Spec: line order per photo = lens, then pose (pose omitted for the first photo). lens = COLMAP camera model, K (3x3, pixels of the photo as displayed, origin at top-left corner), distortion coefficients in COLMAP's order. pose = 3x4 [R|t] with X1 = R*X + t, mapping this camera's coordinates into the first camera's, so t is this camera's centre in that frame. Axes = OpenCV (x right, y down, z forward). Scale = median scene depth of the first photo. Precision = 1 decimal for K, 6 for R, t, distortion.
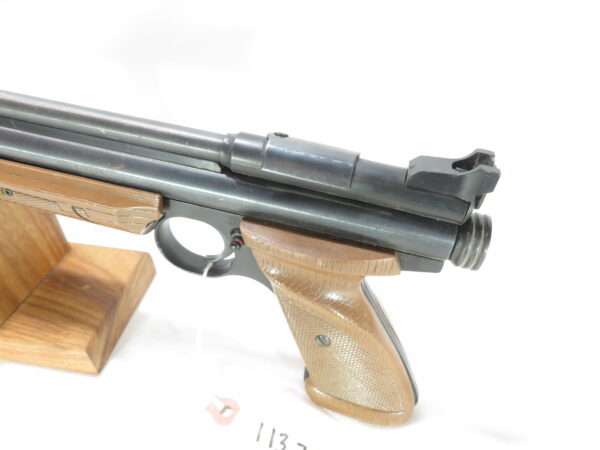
lens RADIAL K [[454.0, 0, 303.3], [0, 454.0, 226.1], [0, 0, 1]] dist [0.006357, 0.017133]
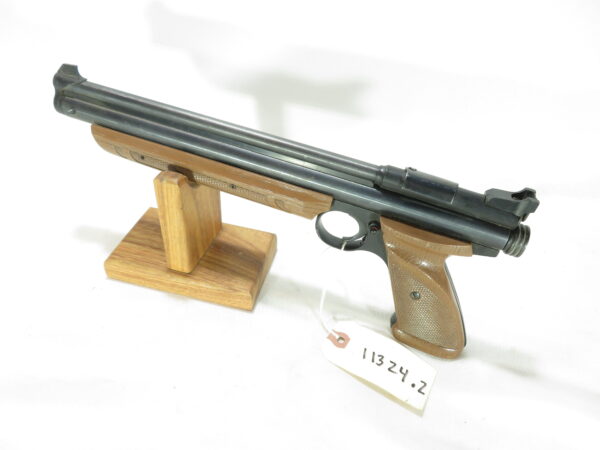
lens RADIAL K [[454.0, 0, 305.7], [0, 454.0, 227.3], [0, 0, 1]] dist [0.006357, 0.017133]
pose [[0.995979, 0.089478, 0.004372, -0.405983], [-0.089416, 0.995912, -0.012844, 0.072685], [-0.005503, 0.012401, 0.999908, -0.664550]]
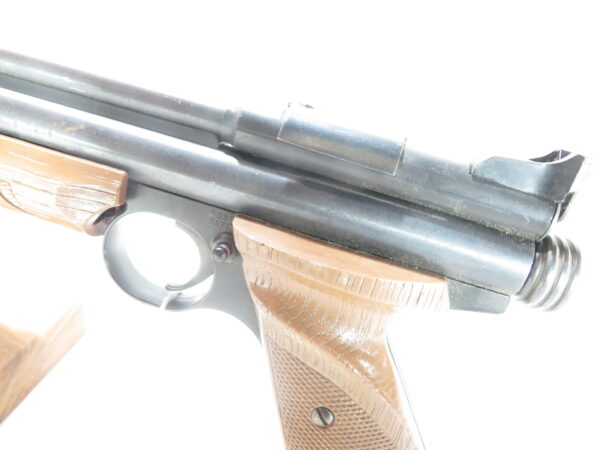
lens RADIAL K [[454.0, 0, 298.3], [0, 454.0, 226.1], [0, 0, 1]] dist [0.006357, 0.017133]
pose [[0.989239, 0.114975, 0.090481, -0.099096], [-0.084925, 0.954818, -0.284798, 0.195187], [-0.119137, 0.274049, 0.954308, 0.298857]]
